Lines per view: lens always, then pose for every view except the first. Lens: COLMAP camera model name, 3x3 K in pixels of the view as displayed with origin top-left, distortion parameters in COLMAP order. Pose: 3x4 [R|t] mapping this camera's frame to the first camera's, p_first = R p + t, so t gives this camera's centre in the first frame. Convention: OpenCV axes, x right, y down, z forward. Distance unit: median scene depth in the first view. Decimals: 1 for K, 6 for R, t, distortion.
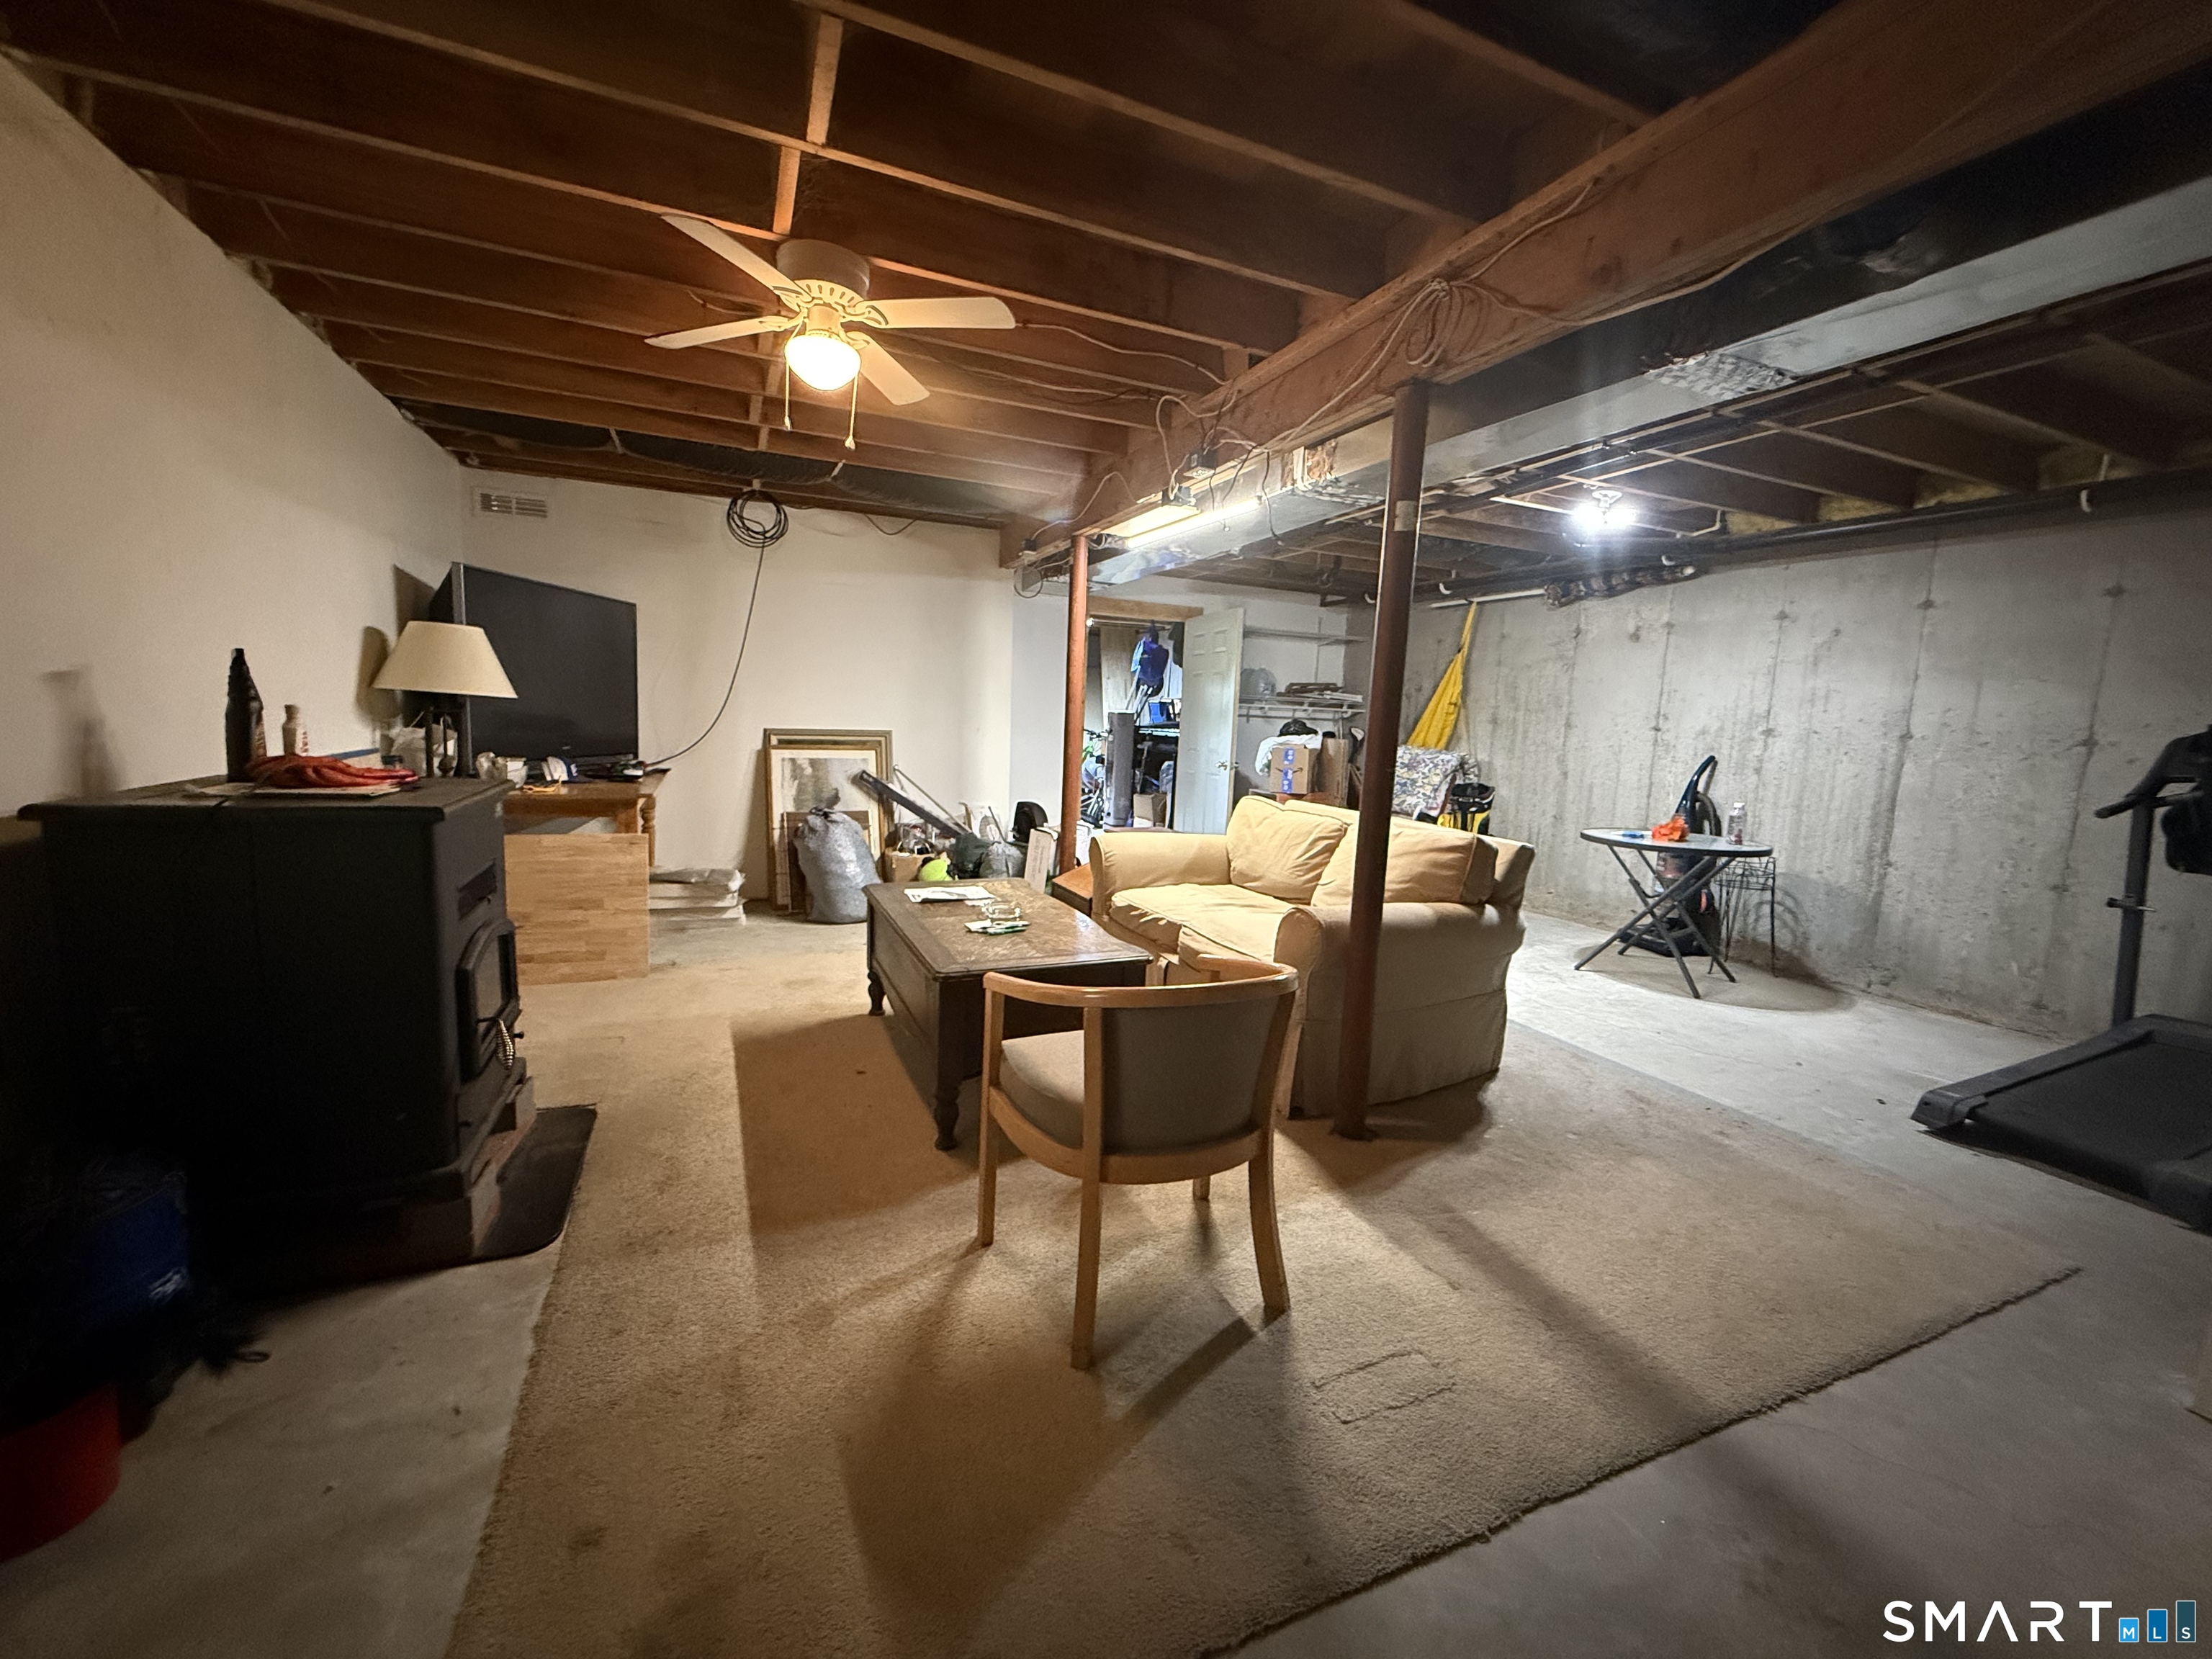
lens RADIAL K [[880.7, 0, 1105.3], [0, 880.7, 828.1], [0, 0, 1]] dist [-0.000444, -0.000305]
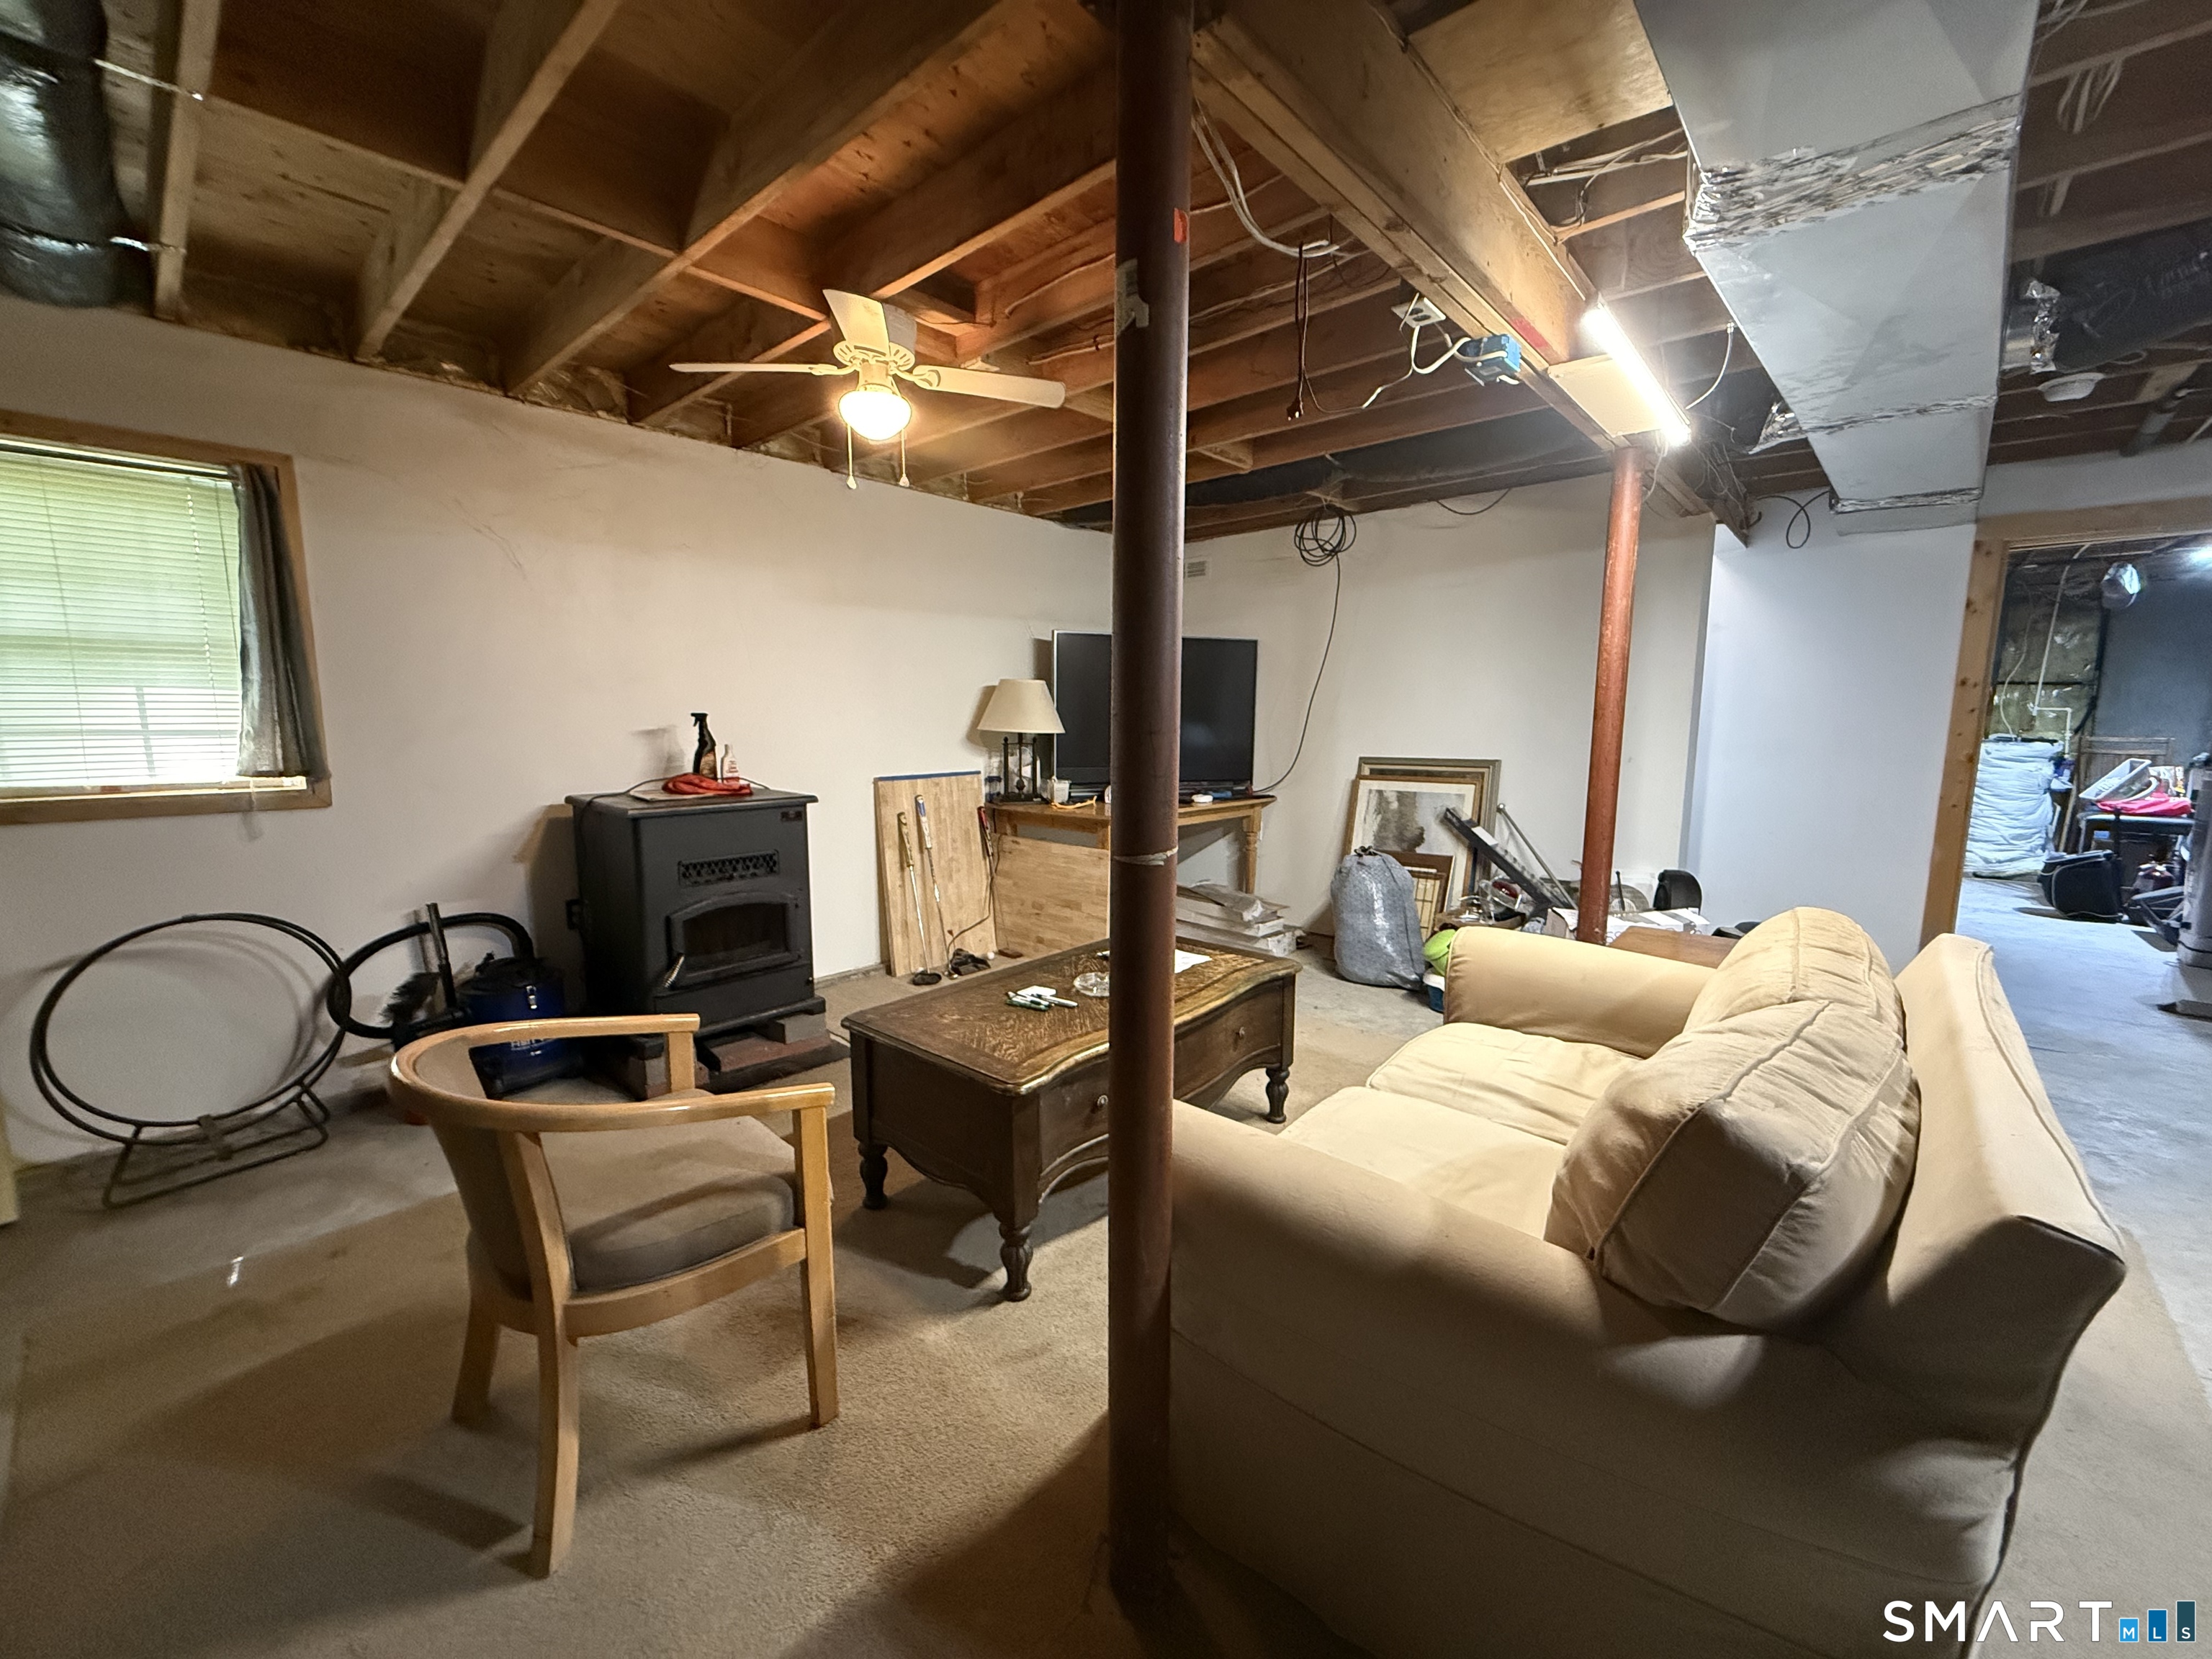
lens RADIAL K [[880.7, 0, 1104.3], [0, 880.7, 833.5], [0, 0, 1]] dist [-0.000444, -0.000305]
pose [[0.416260, 0.082435, -0.905501, 0.345128], [-0.101137, 0.993899, 0.043989, -0.046284], [0.903603, 0.073269, 0.422058, 0.367575]]
